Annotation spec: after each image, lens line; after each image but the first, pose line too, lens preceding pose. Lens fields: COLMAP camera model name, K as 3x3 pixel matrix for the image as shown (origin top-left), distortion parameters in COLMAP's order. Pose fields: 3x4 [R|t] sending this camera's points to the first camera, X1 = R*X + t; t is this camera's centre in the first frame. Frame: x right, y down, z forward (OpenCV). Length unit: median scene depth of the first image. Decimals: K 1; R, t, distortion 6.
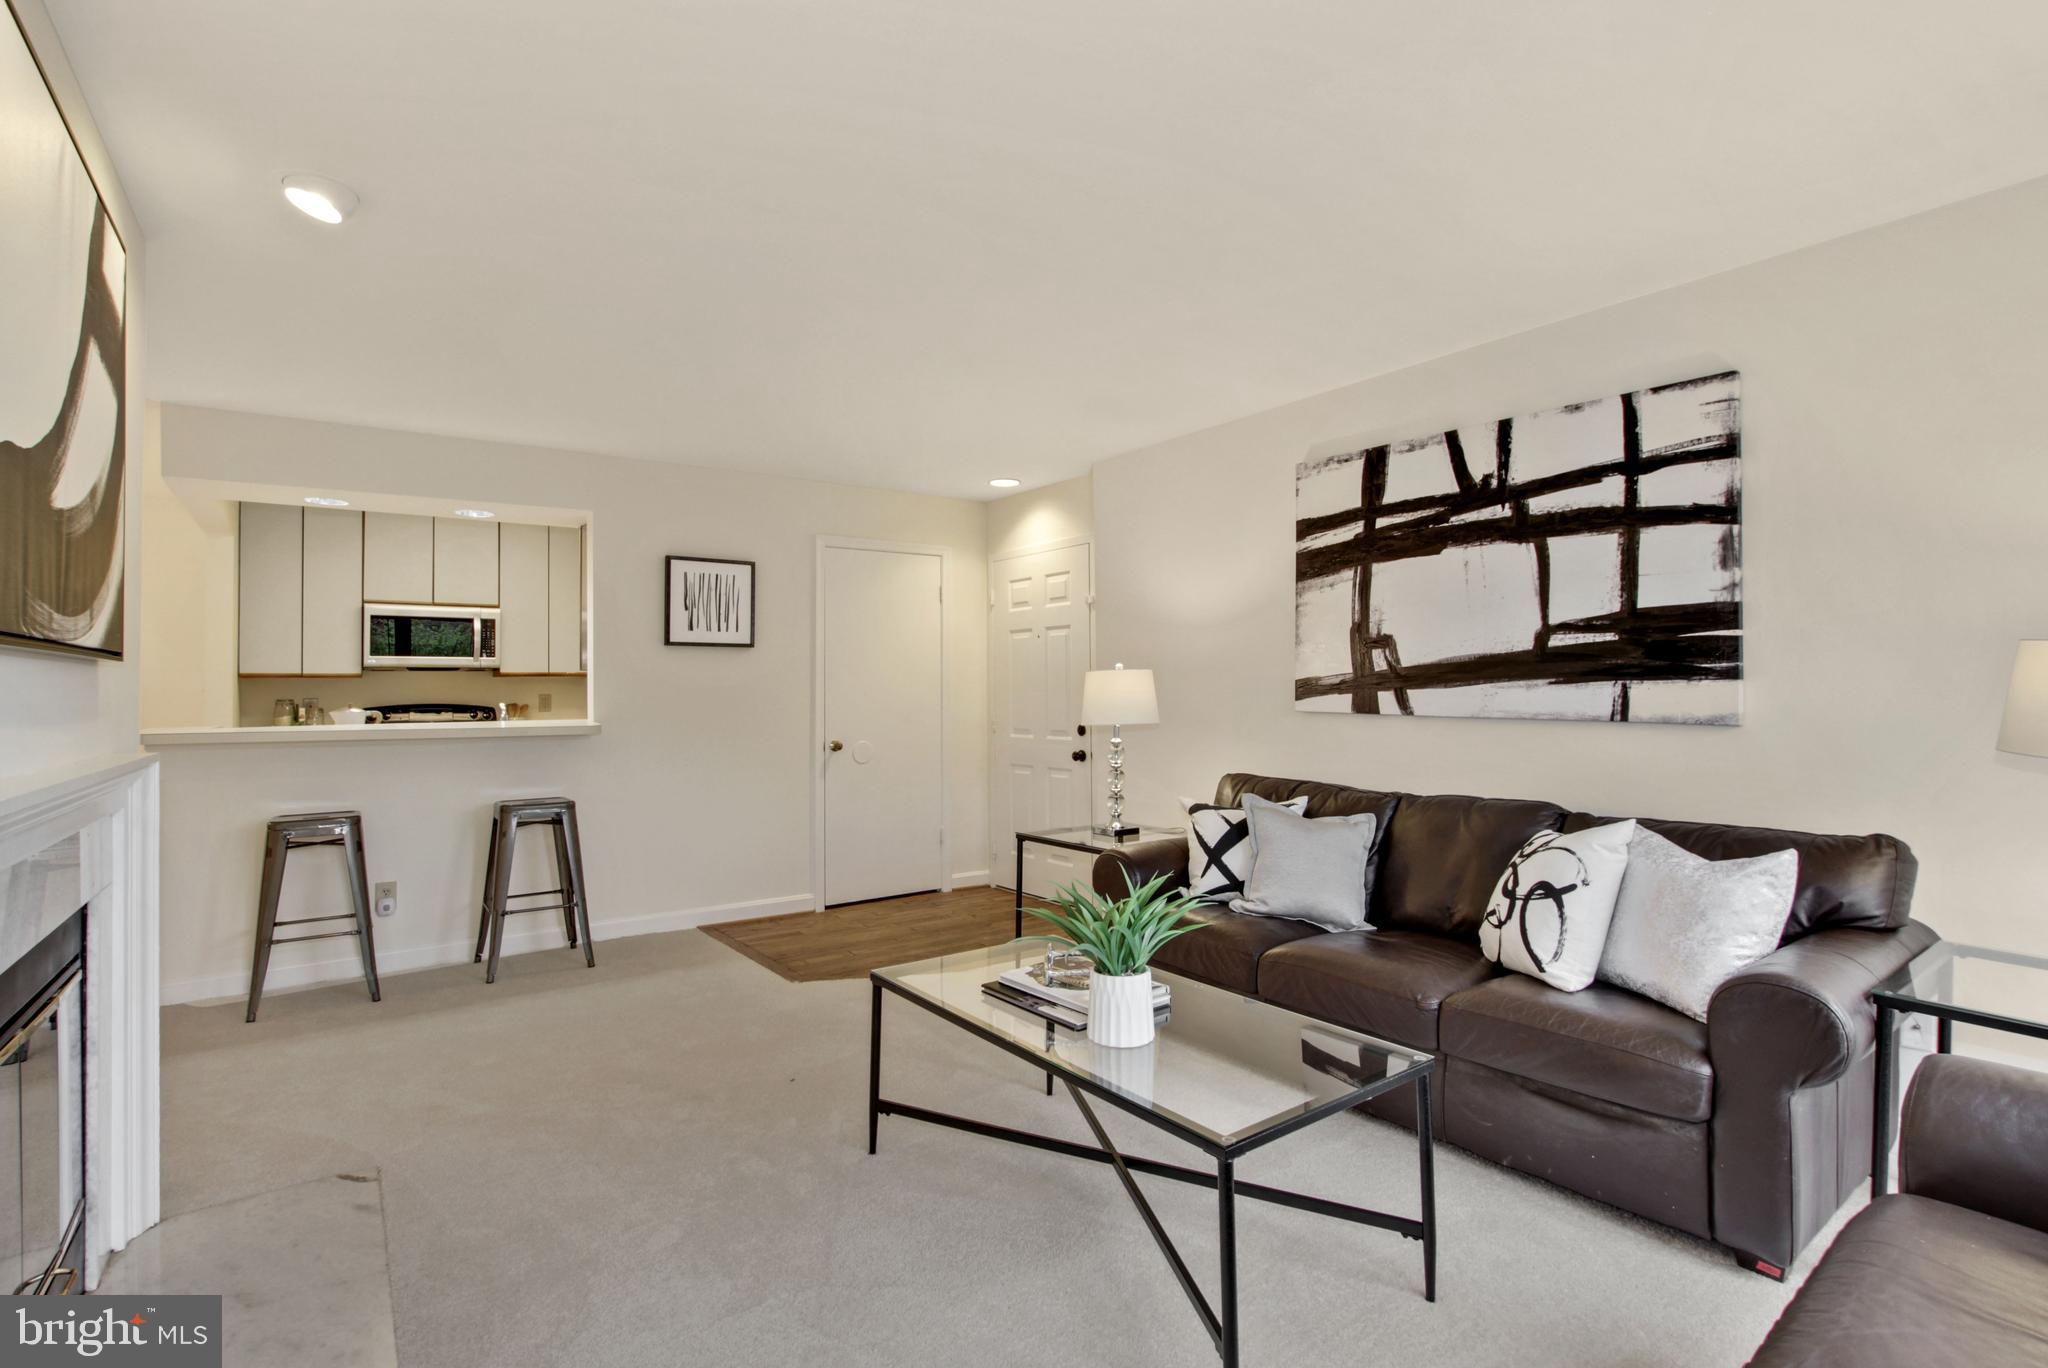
lens RADIAL K [[951.6, 0, 1033.5], [0, 951.6, 694.0], [0, 0, 1]] dist [-0.004841, -0.000087]
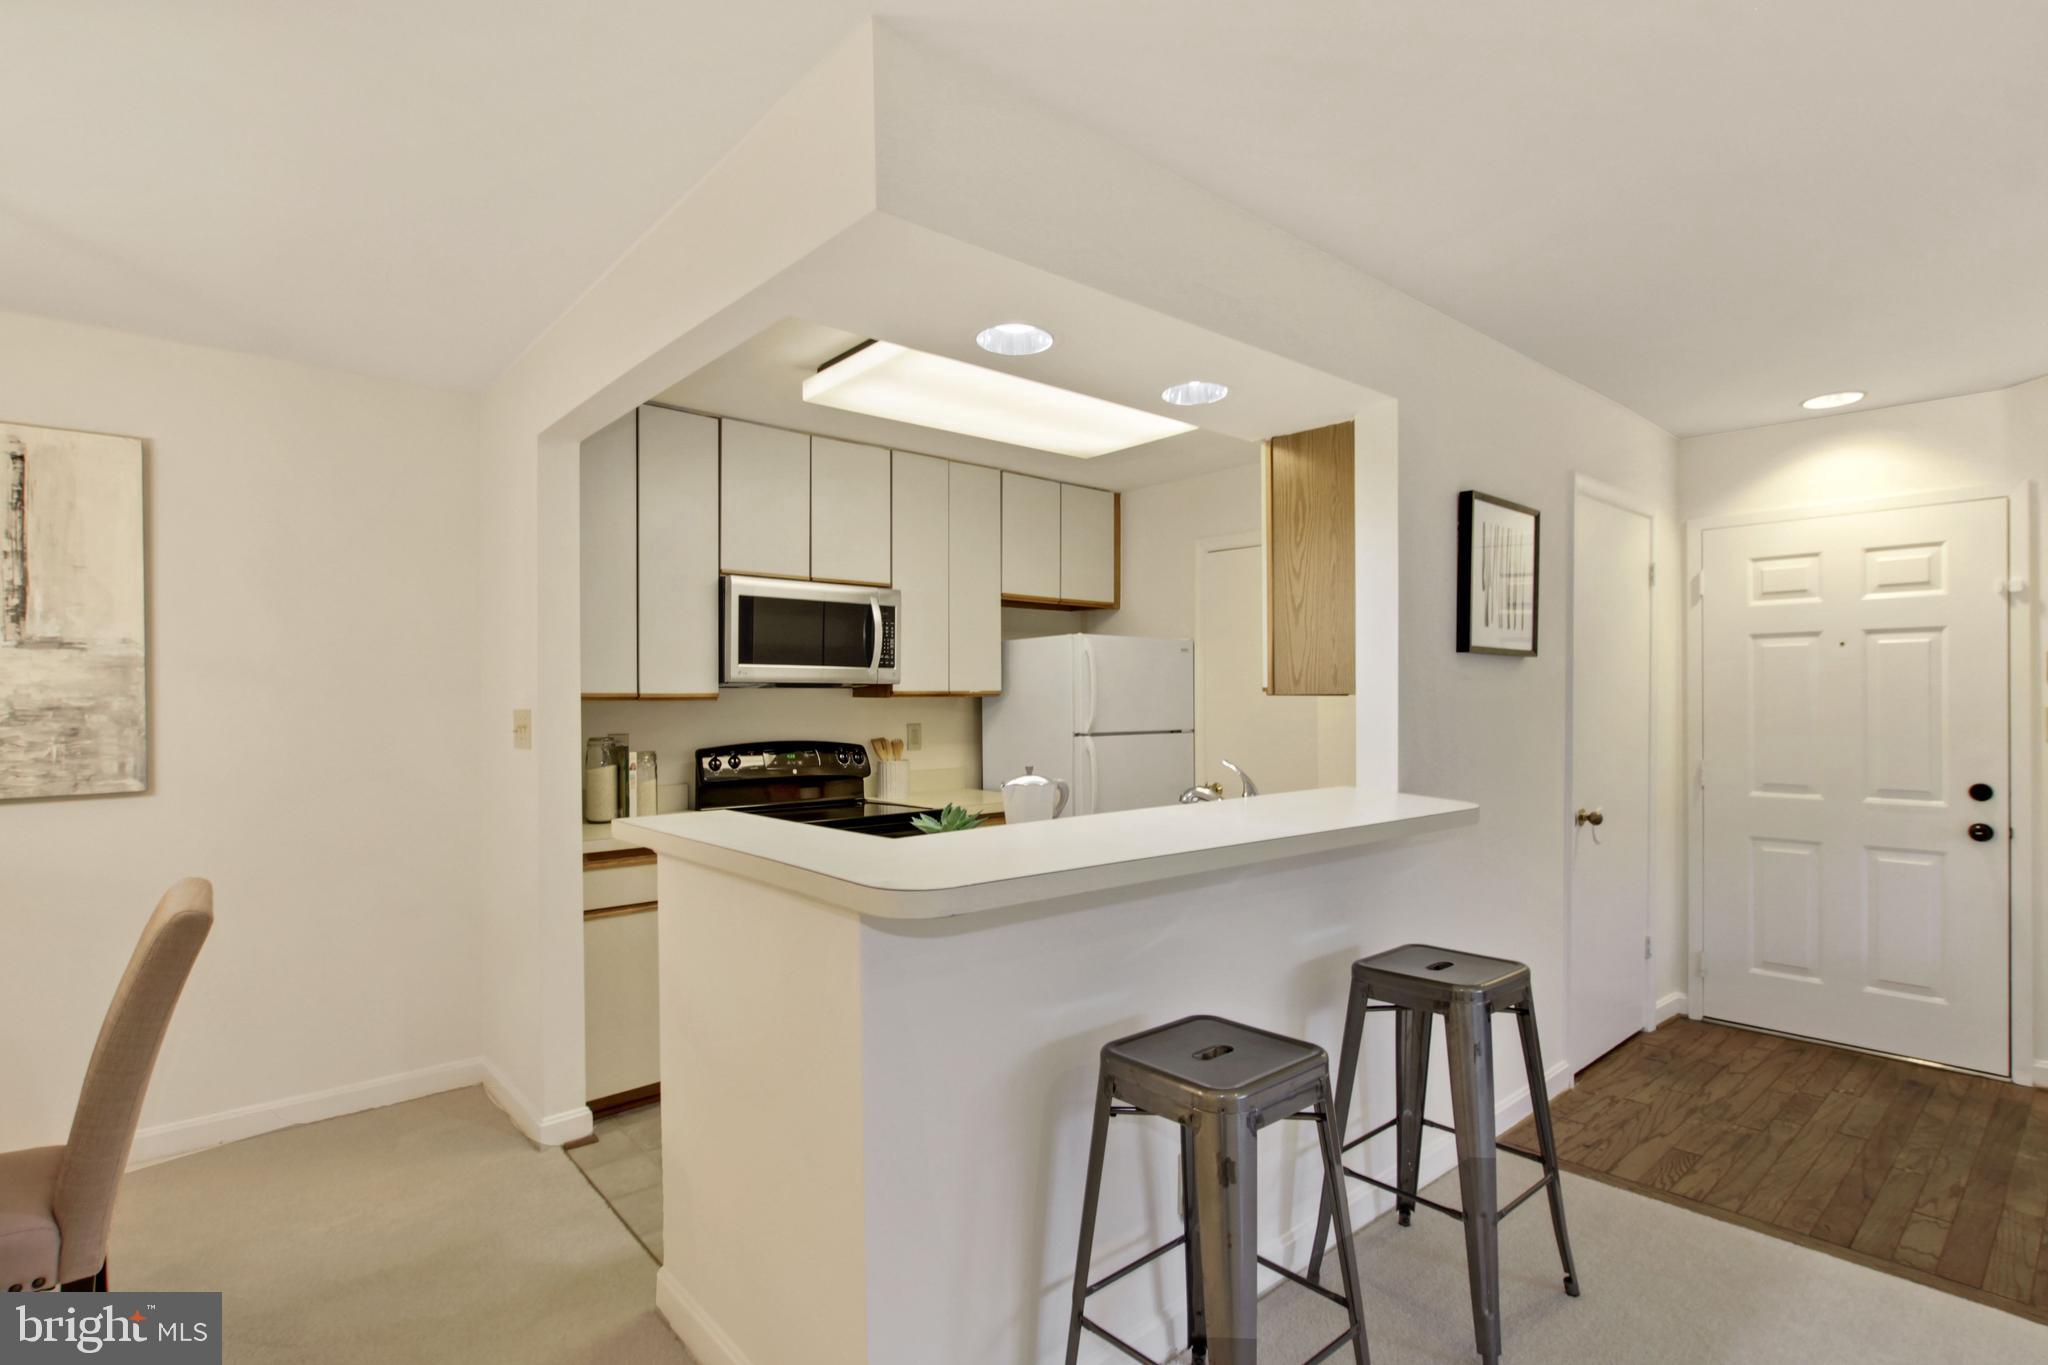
lens RADIAL K [[975.7, 0, 1036.9], [0, 975.7, 721.5], [0, 0, 1]] dist [-0.001186, 0.000034]
pose [[0.994738, 0.002725, 0.102416, -0.944177], [-0.004747, 0.999799, 0.019501, -0.027781], [-0.102342, -0.019885, 0.994550, 0.611780]]
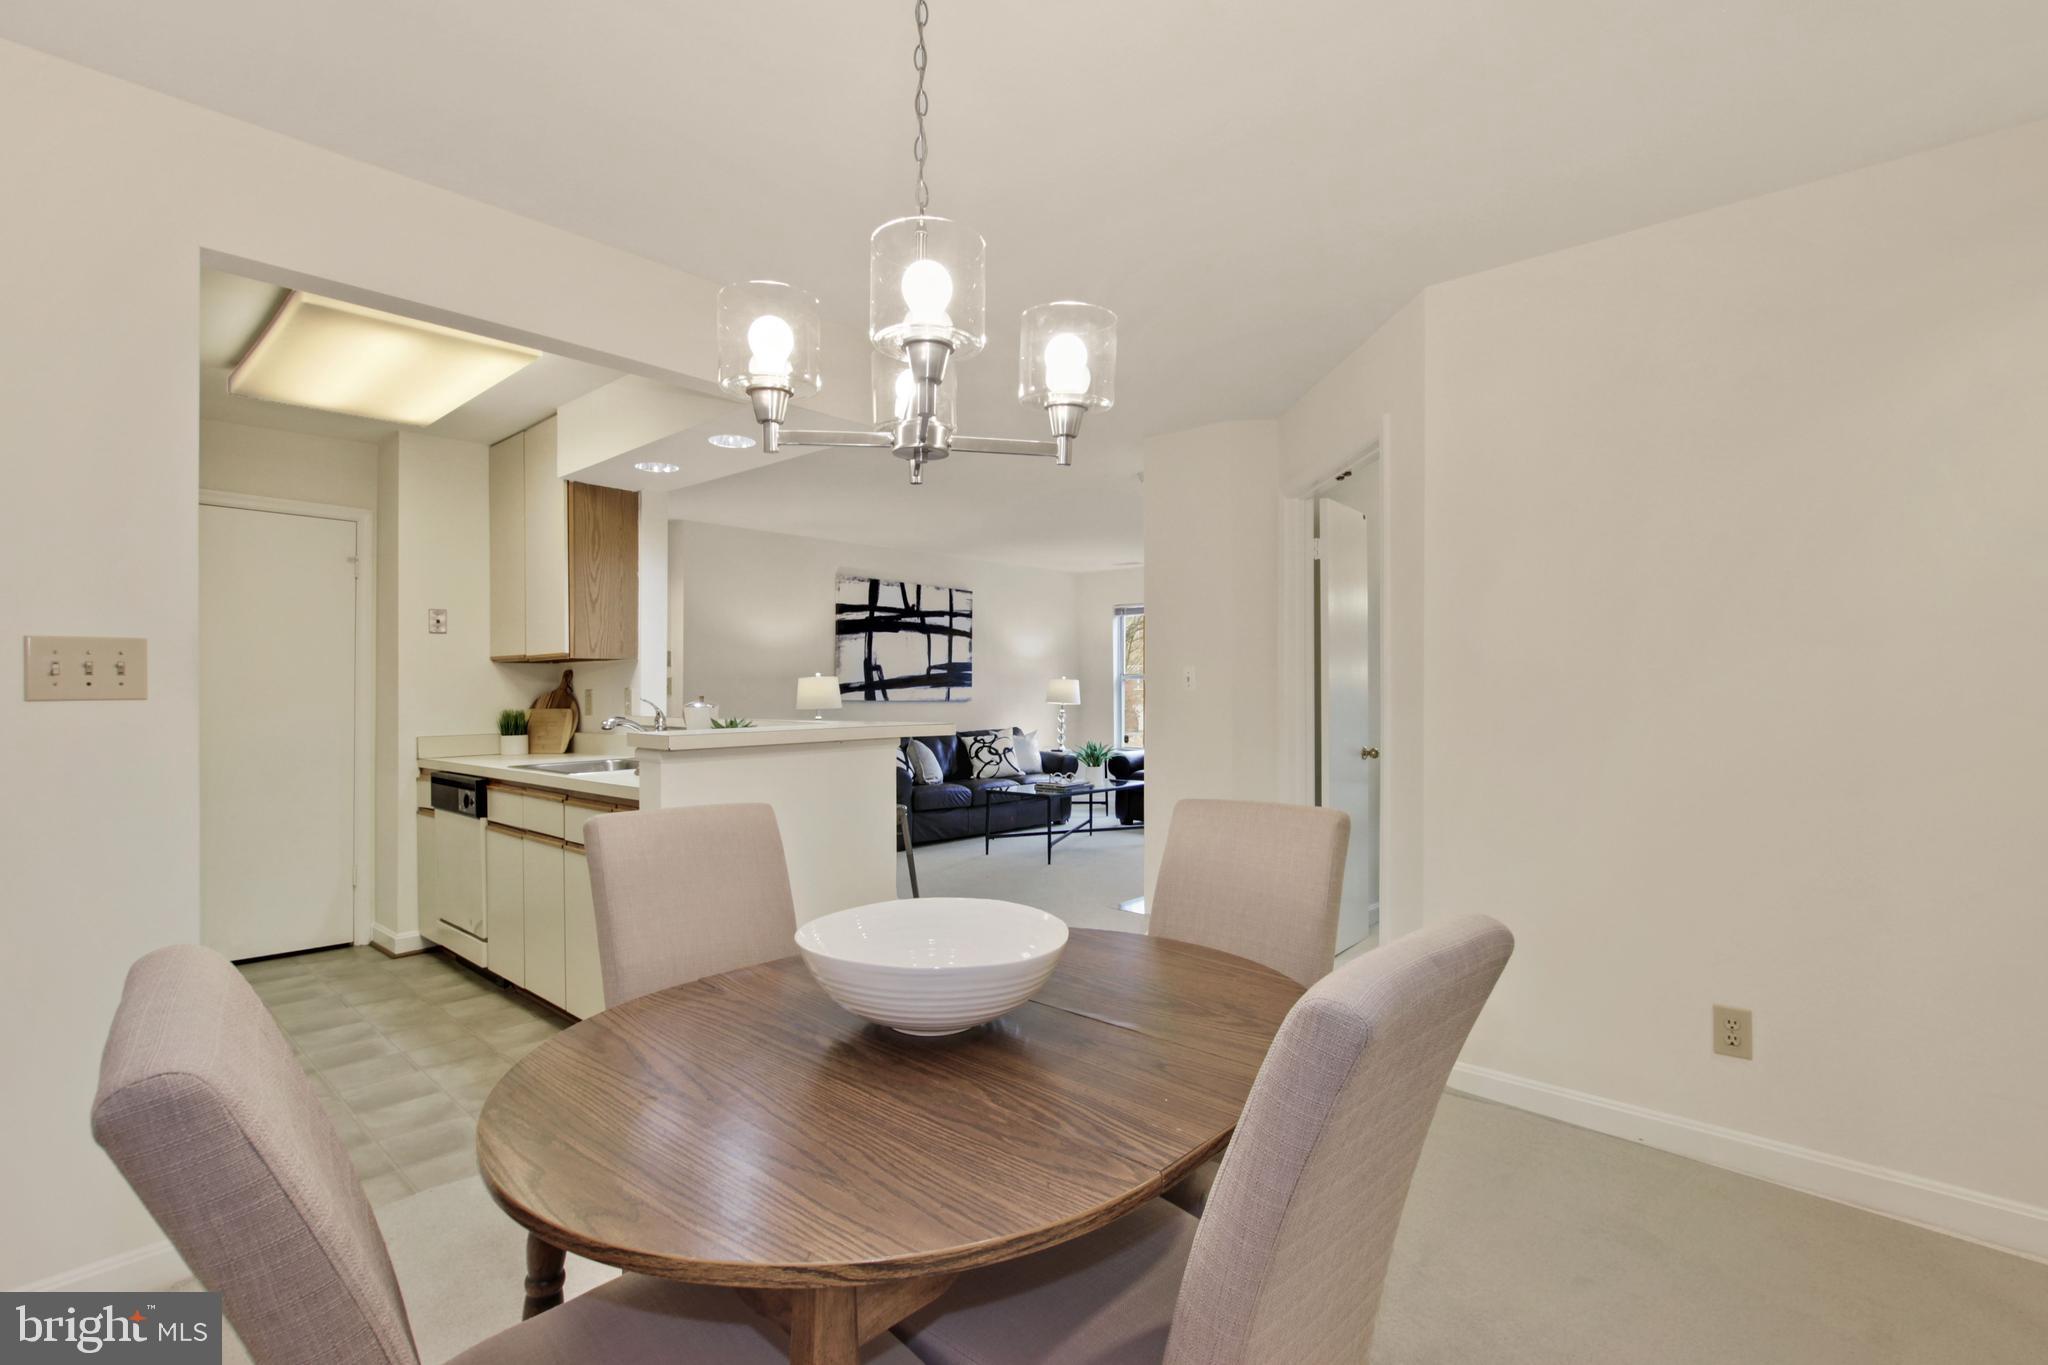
lens RADIAL K [[961.5, 0, 1017.8], [0, 961.5, 692.2], [0, 0, 1]] dist [-0.001935, -0.000200]
pose [[-0.180996, 0.006091, 0.983465, -1.885615], [0.008772, 0.999951, -0.004578, 0.014493], [-0.983445, 0.007799, -0.181040, 1.080298]]
